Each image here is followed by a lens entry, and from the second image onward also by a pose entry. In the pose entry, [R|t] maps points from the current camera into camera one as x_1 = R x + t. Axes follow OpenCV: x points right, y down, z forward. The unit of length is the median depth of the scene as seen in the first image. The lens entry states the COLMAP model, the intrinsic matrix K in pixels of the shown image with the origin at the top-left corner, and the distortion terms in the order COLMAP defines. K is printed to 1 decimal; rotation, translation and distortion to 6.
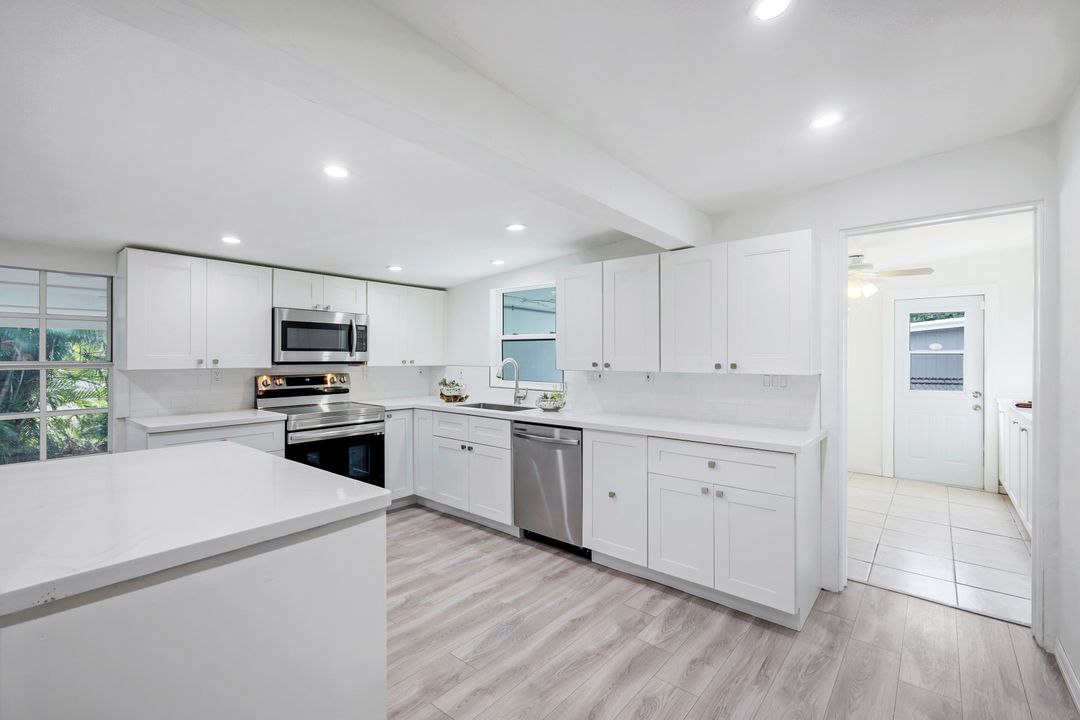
lens RADIAL K [[473.8, 0, 541.2], [0, 473.8, 359.3], [0, 0, 1]] dist [0.004404, 0.000501]
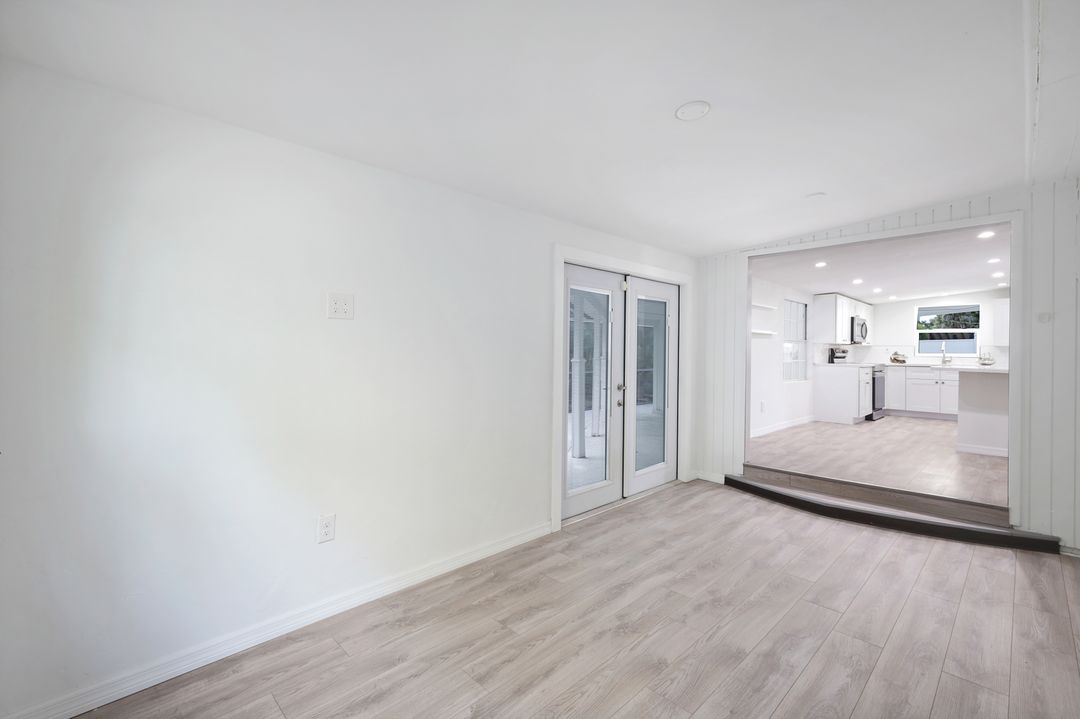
lens RADIAL K [[473.8, 0, 542.4], [0, 473.8, 353.1], [0, 0, 1]] dist [0.004404, 0.000501]
pose [[0.995851, 0.010549, -0.090381, -1.732395], [-0.010749, 0.999941, -0.001727, 0.075700], [0.090358, 0.002691, 0.995906, -1.294093]]
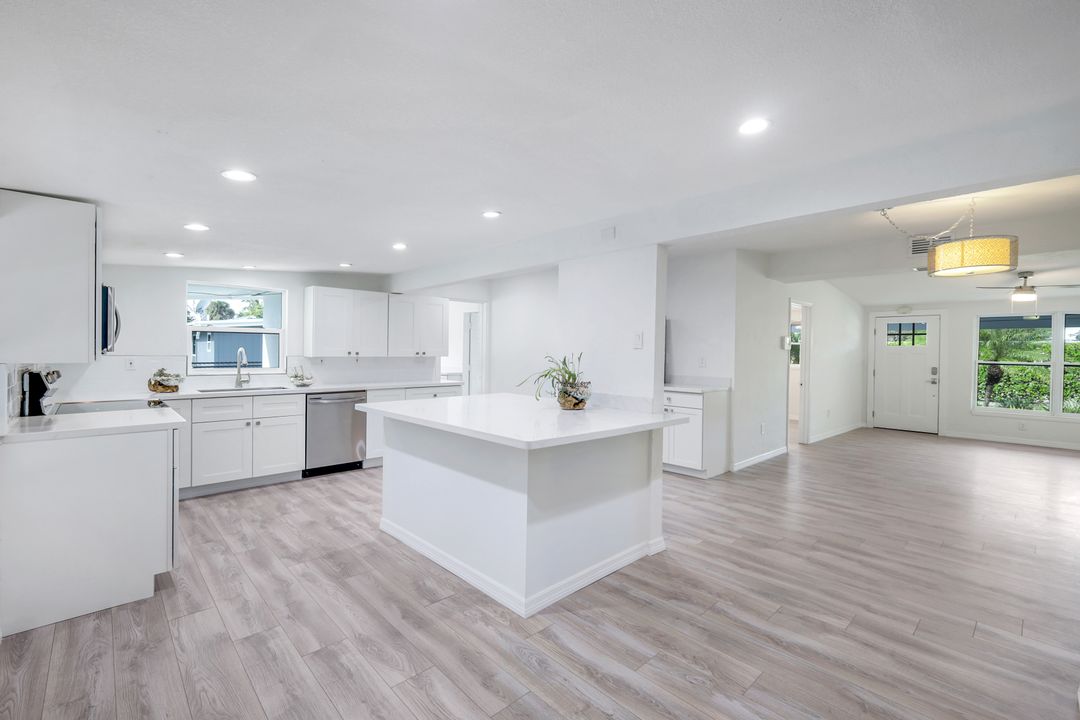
lens RADIAL K [[473.8, 0, 546.6], [0, 473.8, 356.0], [0, 0, 1]] dist [0.004404, 0.000501]
pose [[0.104027, -0.012704, 0.994493, -1.248191], [-0.008533, 0.999870, 0.013665, -0.006559], [-0.994538, -0.009907, 0.103905, 0.137949]]
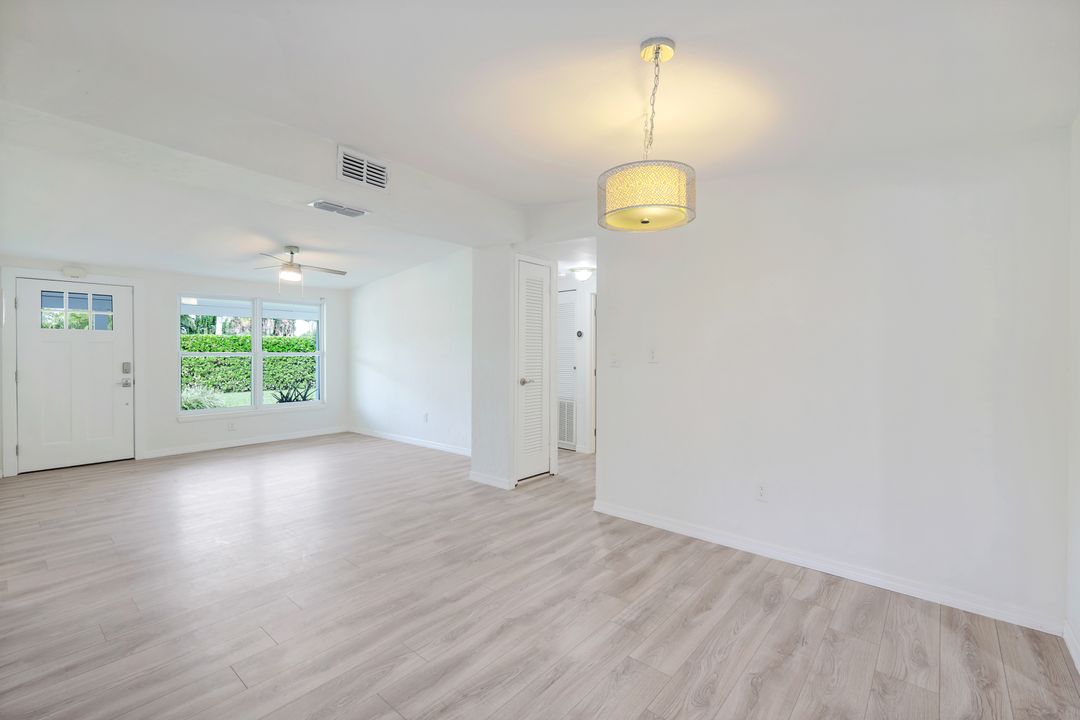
lens RADIAL K [[473.8, 0, 536.0], [0, 473.8, 355.4], [0, 0, 1]] dist [0.004404, 0.000501]
pose [[-0.999939, -0.005025, 0.009859, -0.194845], [-0.004883, 0.999884, 0.014447, 0.009538], [-0.009931, 0.014398, -0.999847, 0.069800]]
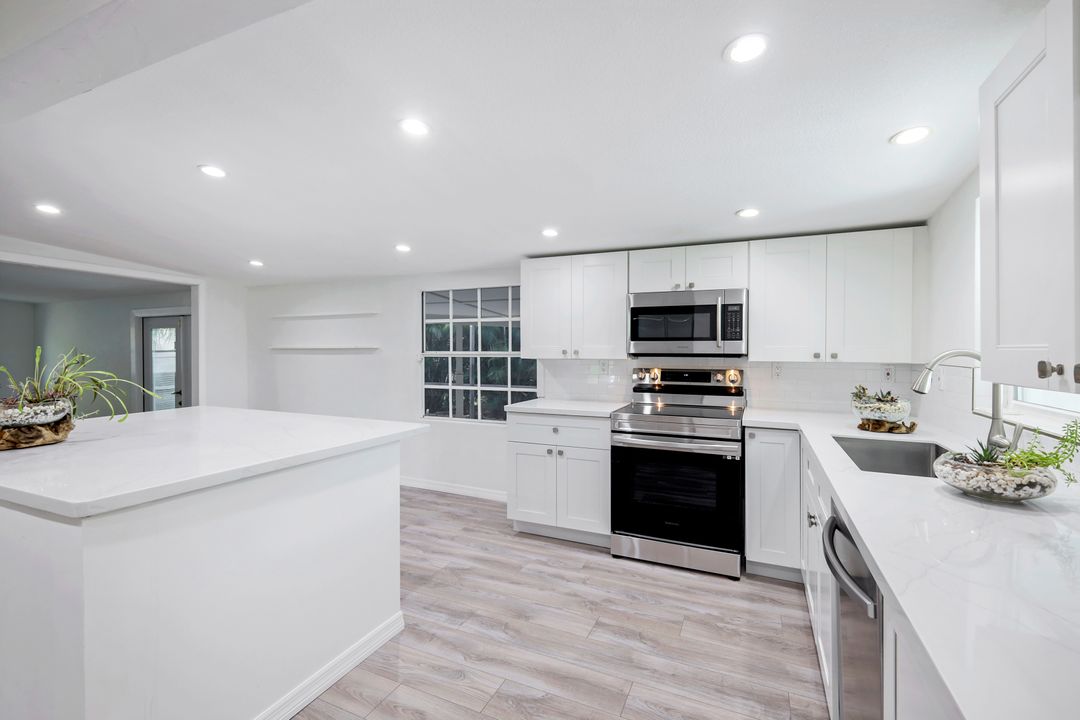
lens RADIAL K [[473.8, 0, 541.3], [0, 473.8, 356.2], [0, 0, 1]] dist [0.004404, 0.000501]
pose [[0.274801, 0.010807, -0.961441, 0.258241], [-0.005990, 0.999937, 0.009527, 0.003131], [0.961483, 0.003141, 0.274848, 0.559907]]
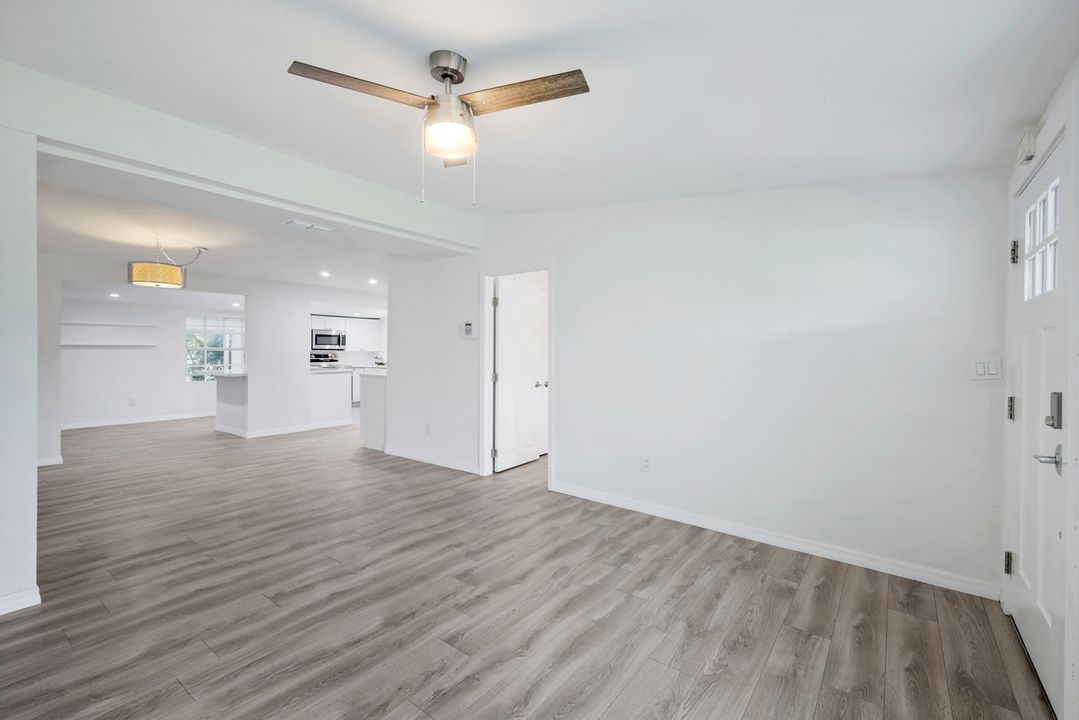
lens RADIAL K [[473.4, 0, 544.4], [0, 473.4, 349.1], [0, 0, 1]] dist [0.004404, 0.000501]
pose [[0.997875, 0.004178, 0.065016, 0.605812], [-0.003657, 0.999960, -0.008126, 0.024316], [-0.065048, 0.007871, 0.997851, -1.823630]]
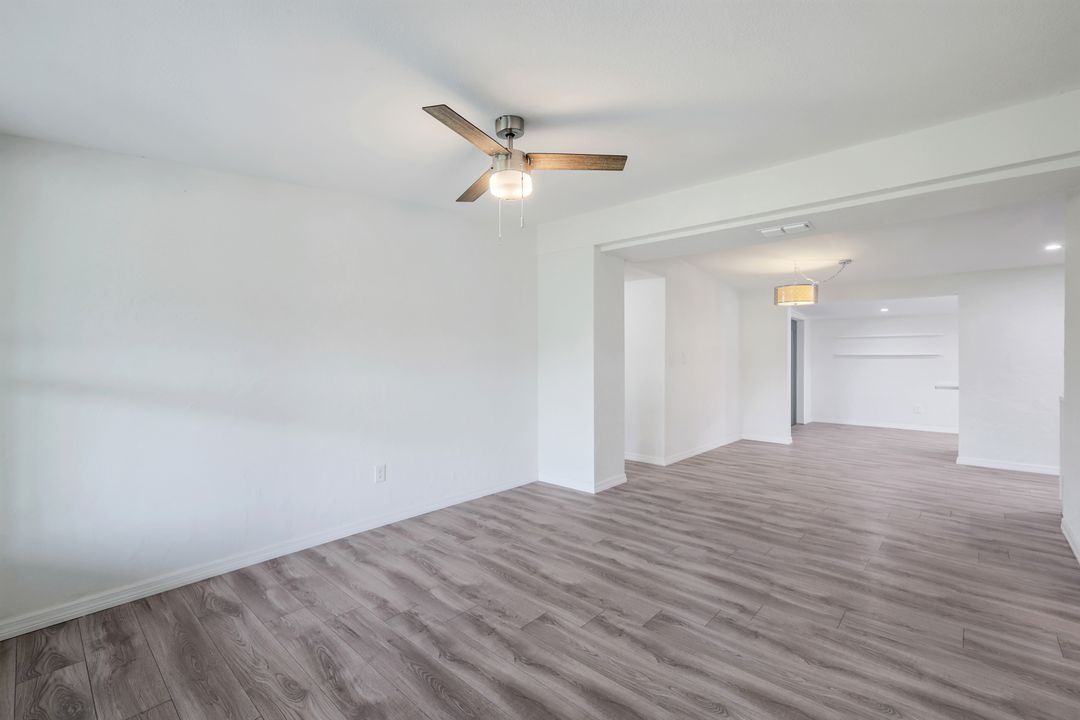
lens RADIAL K [[473.8, 0, 544.4], [0, 473.8, 343.5], [0, 0, 1]] dist [0.004404, 0.000501]
pose [[-0.032896, -0.031338, -0.998967, 1.158413], [-0.006269, 0.999495, -0.031148, 0.024123], [0.999439, 0.005238, -0.033076, -1.243548]]
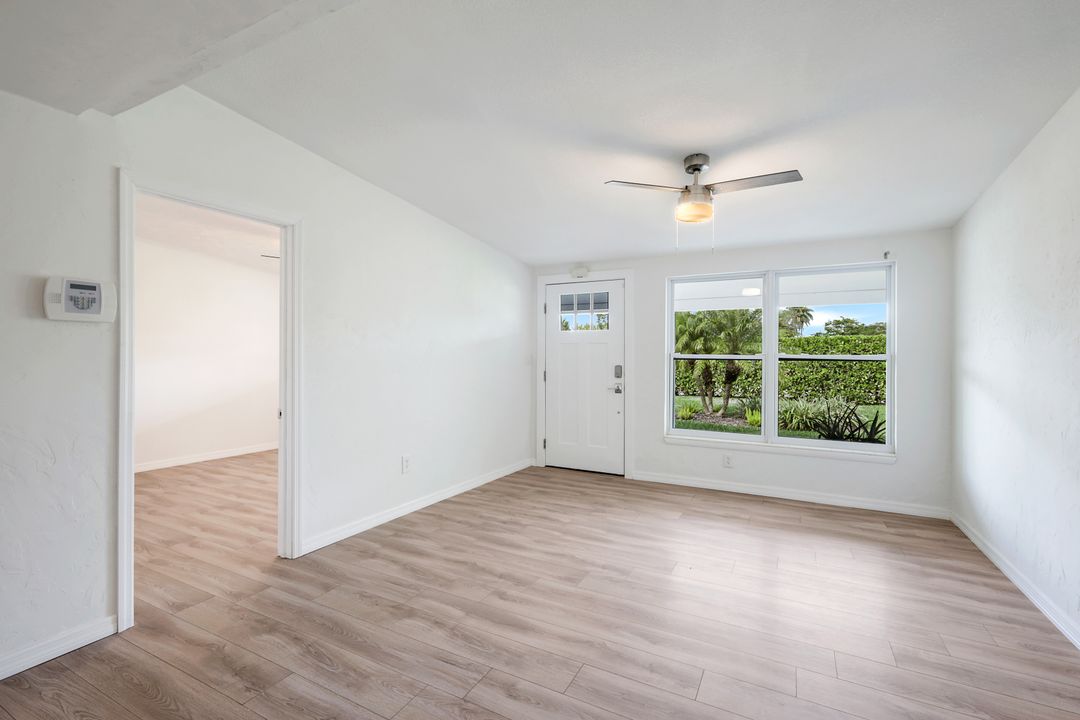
lens RADIAL K [[473.8, 0, 541.7], [0, 473.8, 353.3], [0, 0, 1]] dist [0.004404, 0.000501]
pose [[-0.212430, -0.004372, 0.977167, -0.141491], [0.000743, 0.999989, 0.004636, 0.019066], [-0.977176, 0.001710, -0.212424, -0.913844]]
